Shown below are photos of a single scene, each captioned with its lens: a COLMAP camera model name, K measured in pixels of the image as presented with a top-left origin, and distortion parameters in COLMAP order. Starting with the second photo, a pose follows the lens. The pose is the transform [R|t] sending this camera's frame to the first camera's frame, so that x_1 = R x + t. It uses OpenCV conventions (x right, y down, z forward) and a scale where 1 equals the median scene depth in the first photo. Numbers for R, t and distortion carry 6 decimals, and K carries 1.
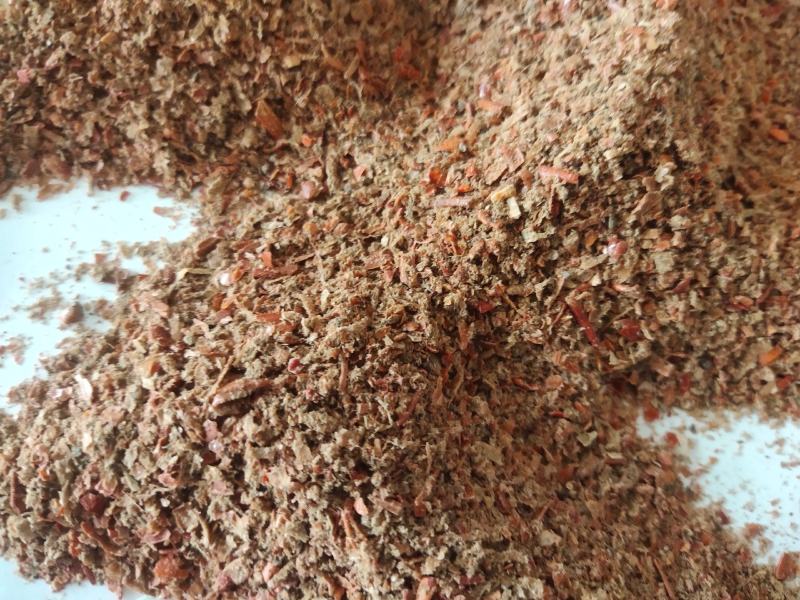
lens RADIAL K [[616.7, 0, 399.7], [0, 616.7, 296.1], [0, 0, 1]] dist [-0.013646, -0.091341]
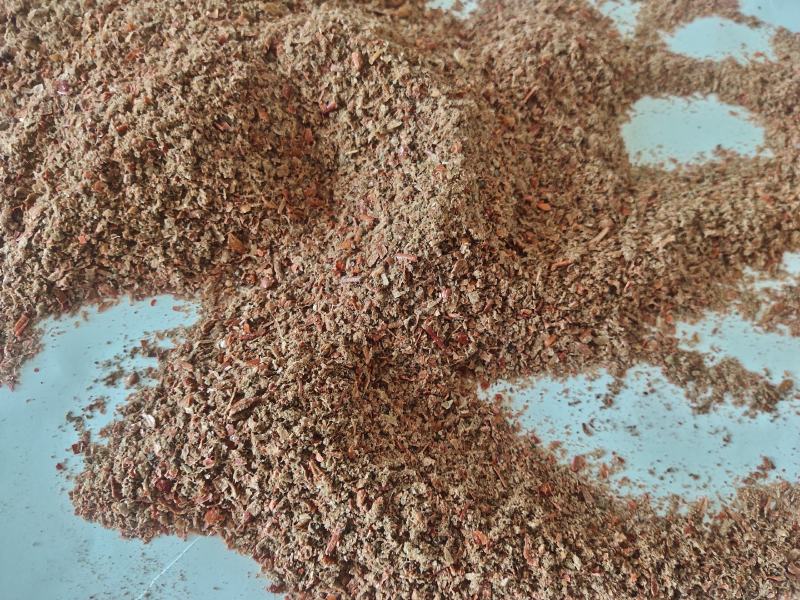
lens RADIAL K [[616.7, 0, 408.3], [0, 616.7, 266.9], [0, 0, 1]] dist [-0.013646, -0.091341]
pose [[0.985349, -0.139142, 0.098627, 0.081090], [0.147780, 0.985233, -0.086472, -0.015167], [-0.085138, 0.099780, 0.991360, -0.748849]]
